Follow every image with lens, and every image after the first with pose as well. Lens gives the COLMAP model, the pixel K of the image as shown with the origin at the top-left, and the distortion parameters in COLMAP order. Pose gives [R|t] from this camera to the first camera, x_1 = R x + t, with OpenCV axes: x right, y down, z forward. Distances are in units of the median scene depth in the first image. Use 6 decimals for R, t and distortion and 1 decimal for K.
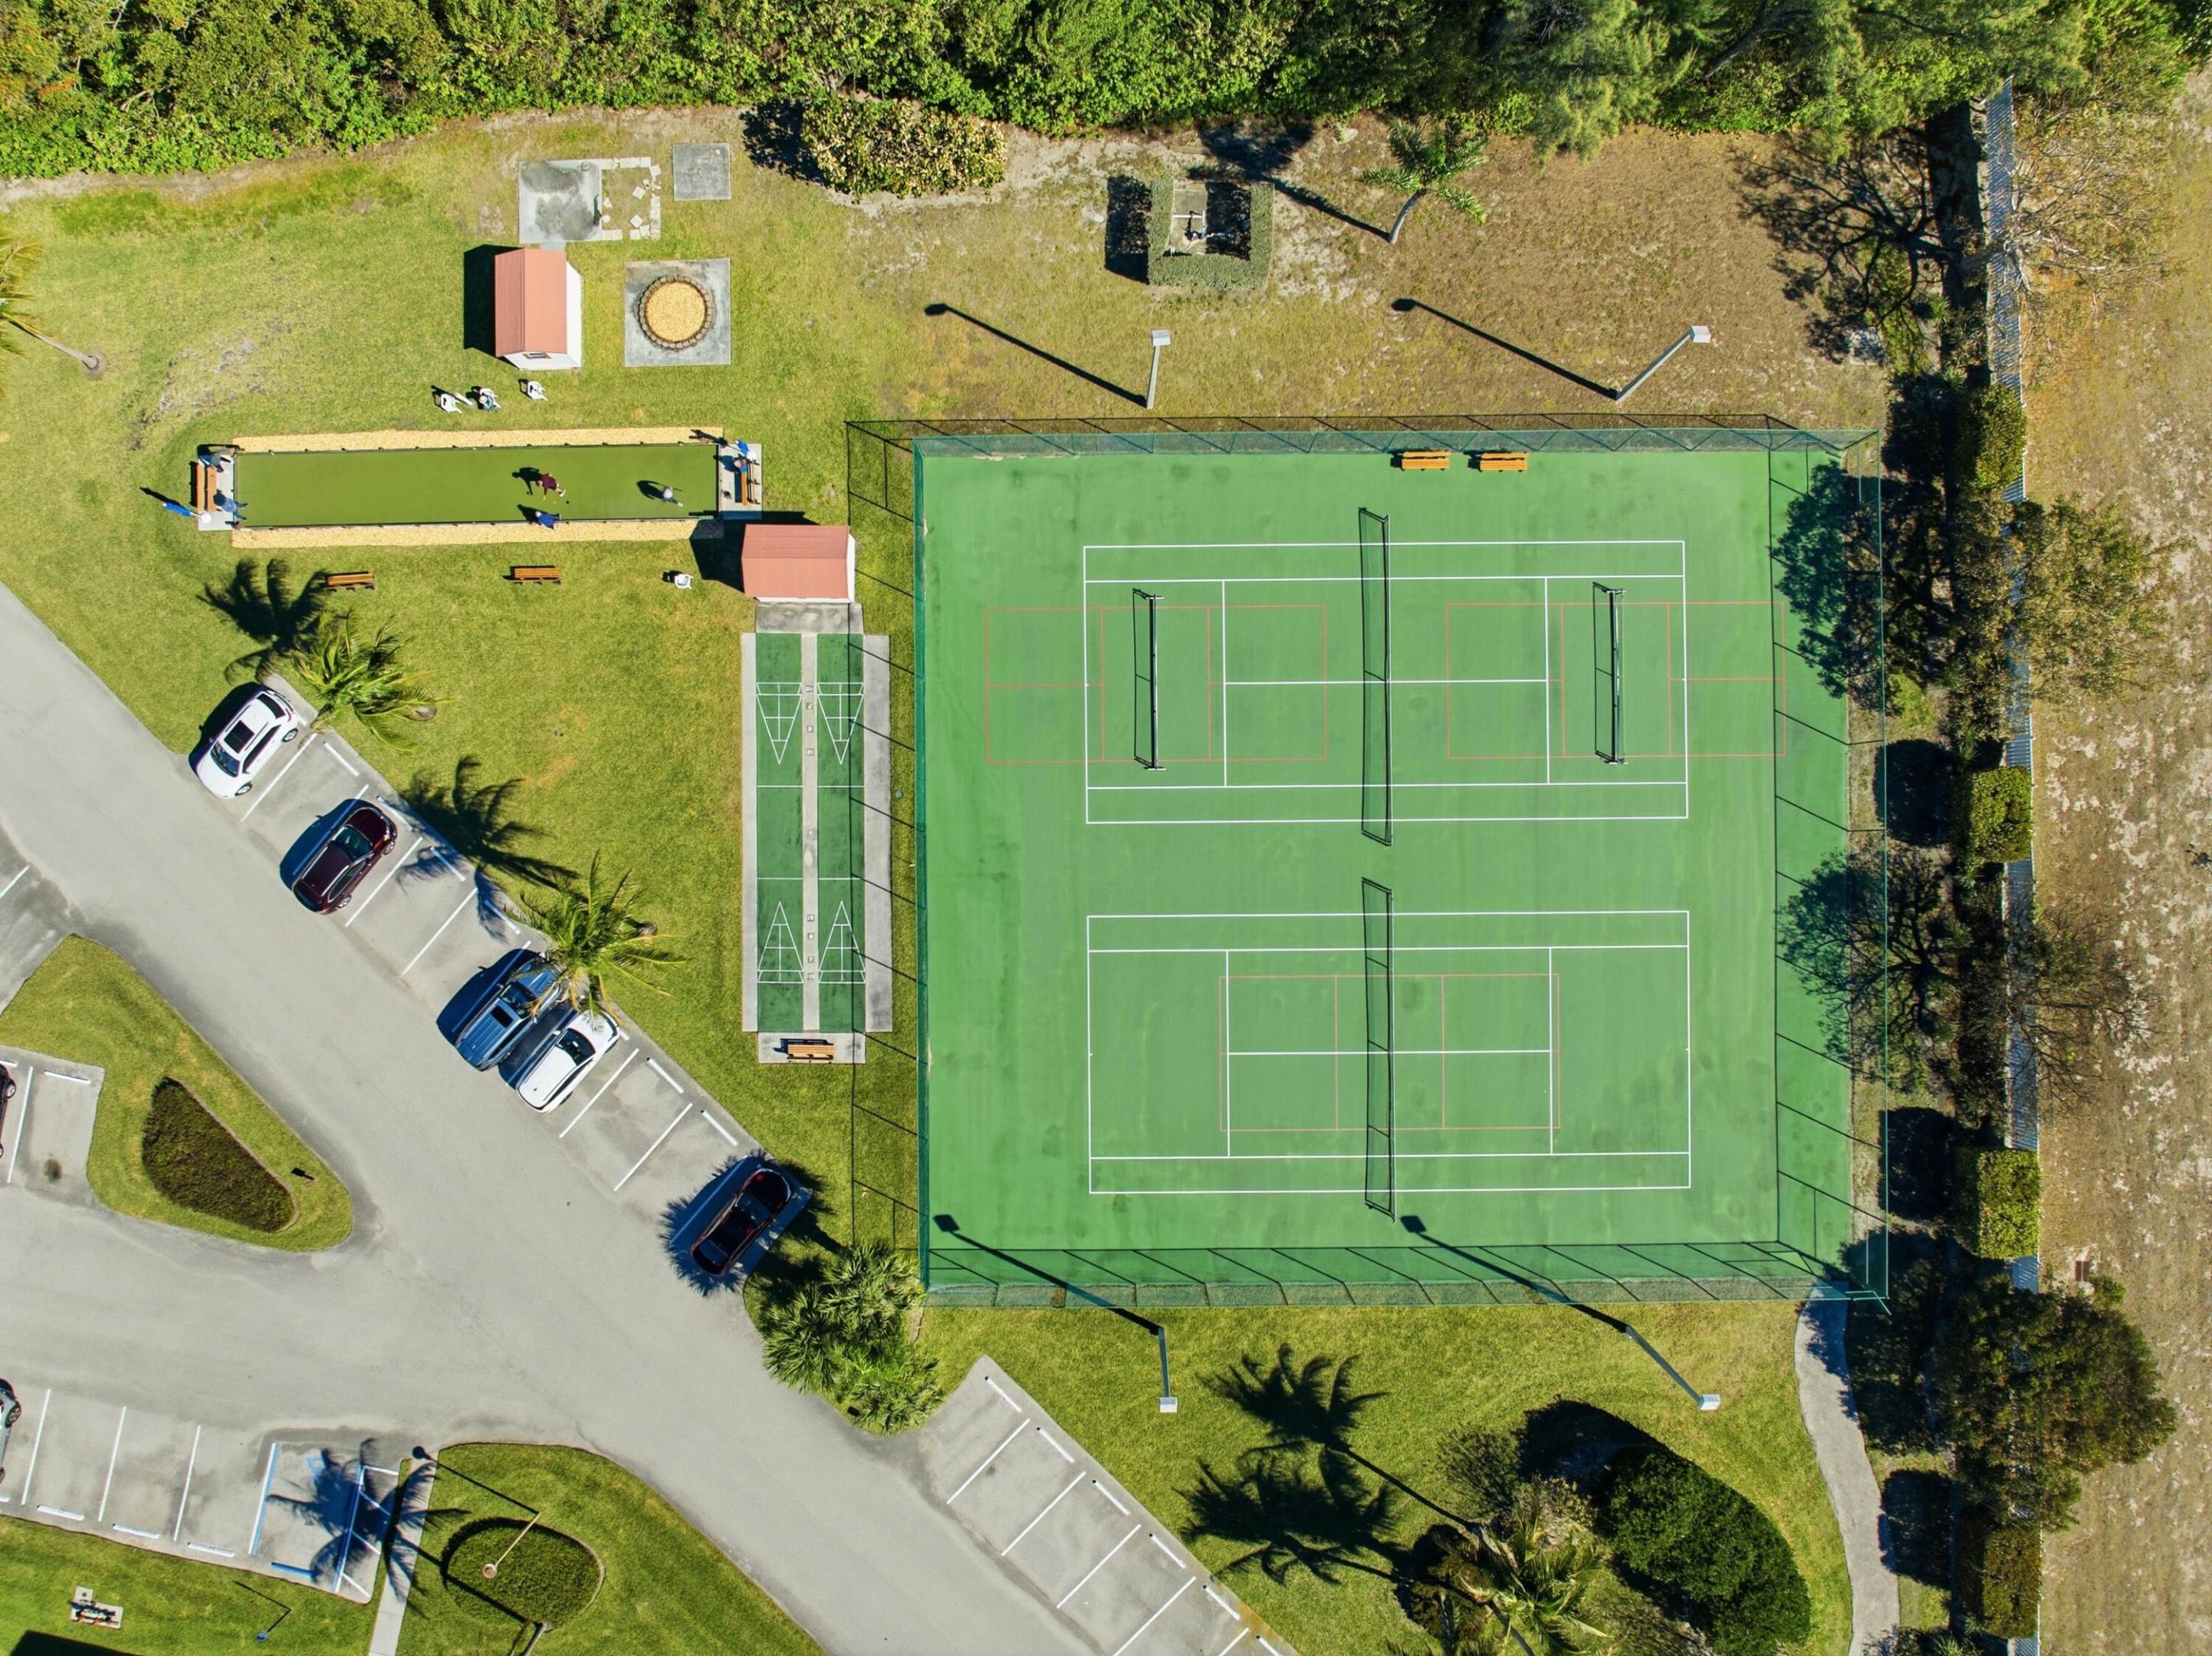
lens RADIAL K [[1561.1, 0, 1106.0], [0, 1561.1, 828.0], [0, 0, 1]] dist [-0.027899, 0.000922]
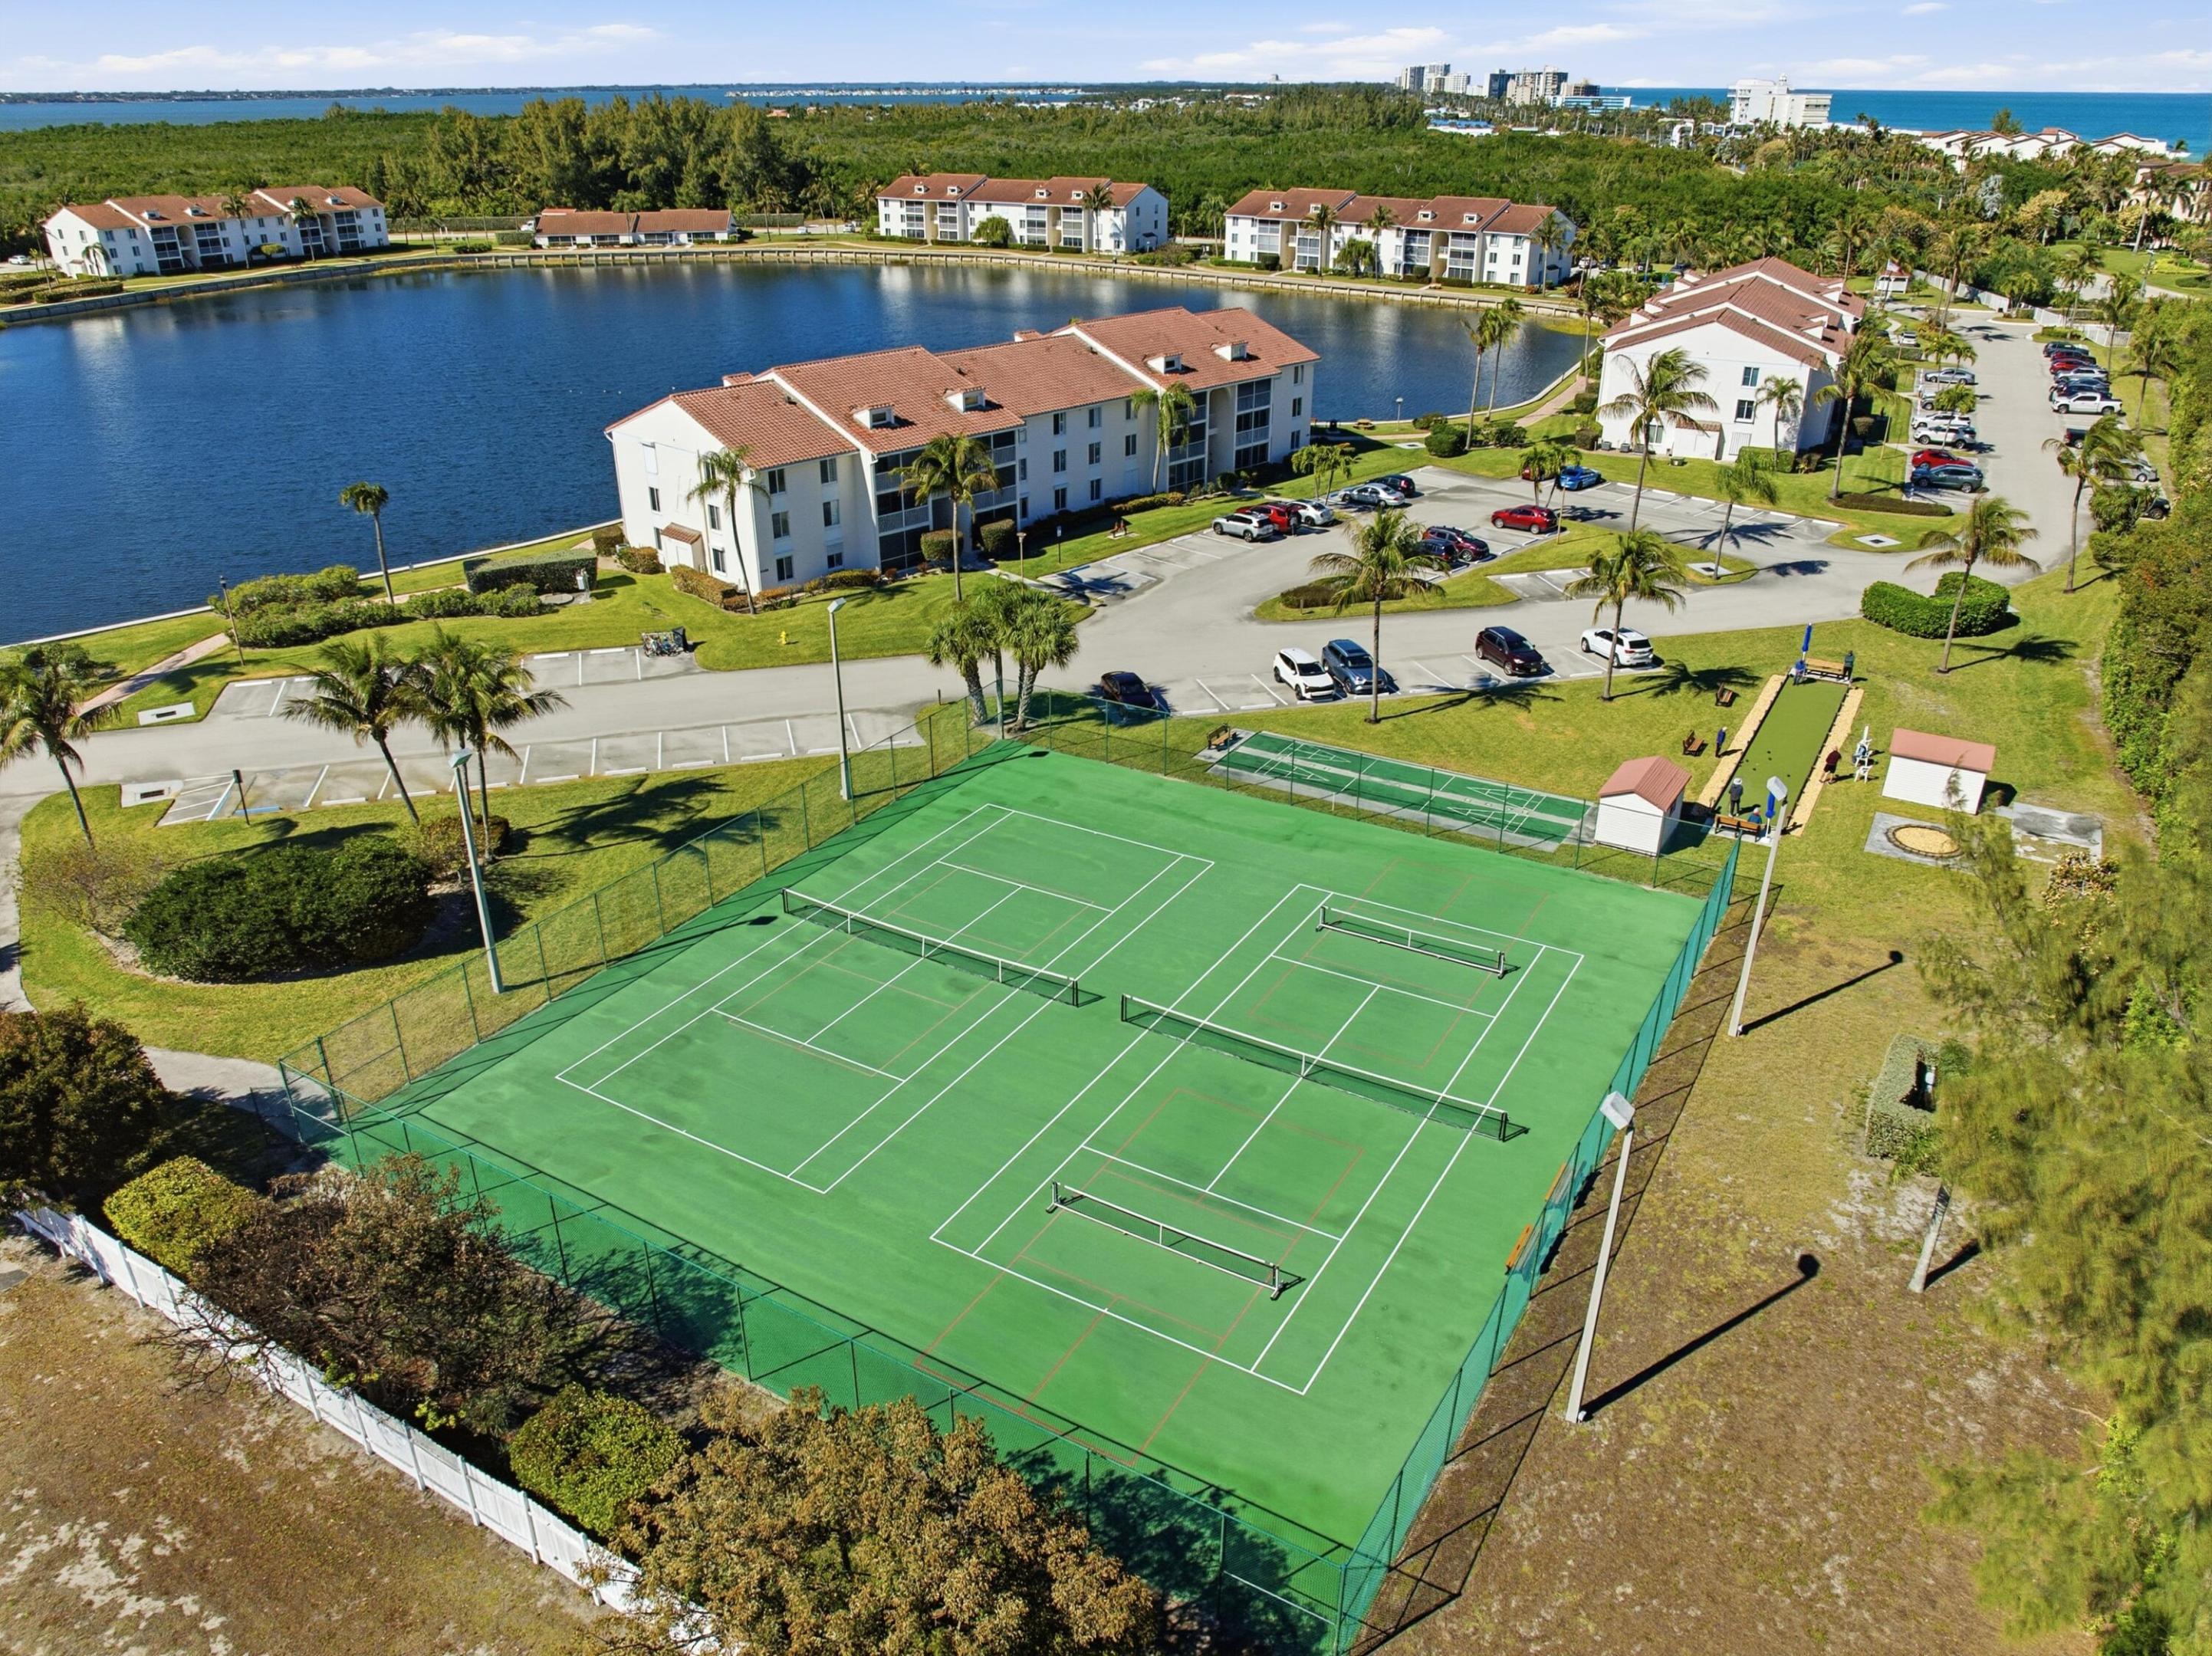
lens RADIAL K [[1561.1, 0, 1106.0], [0, 1561.1, 828.0], [0, 0, 1]] dist [-0.027899, 0.000922]
pose [[-0.519619, 0.388071, -0.761181, 0.773189], [-0.854242, -0.218945, 0.471522, -0.349211], [0.016327, 0.895245, 0.445275, 0.531664]]
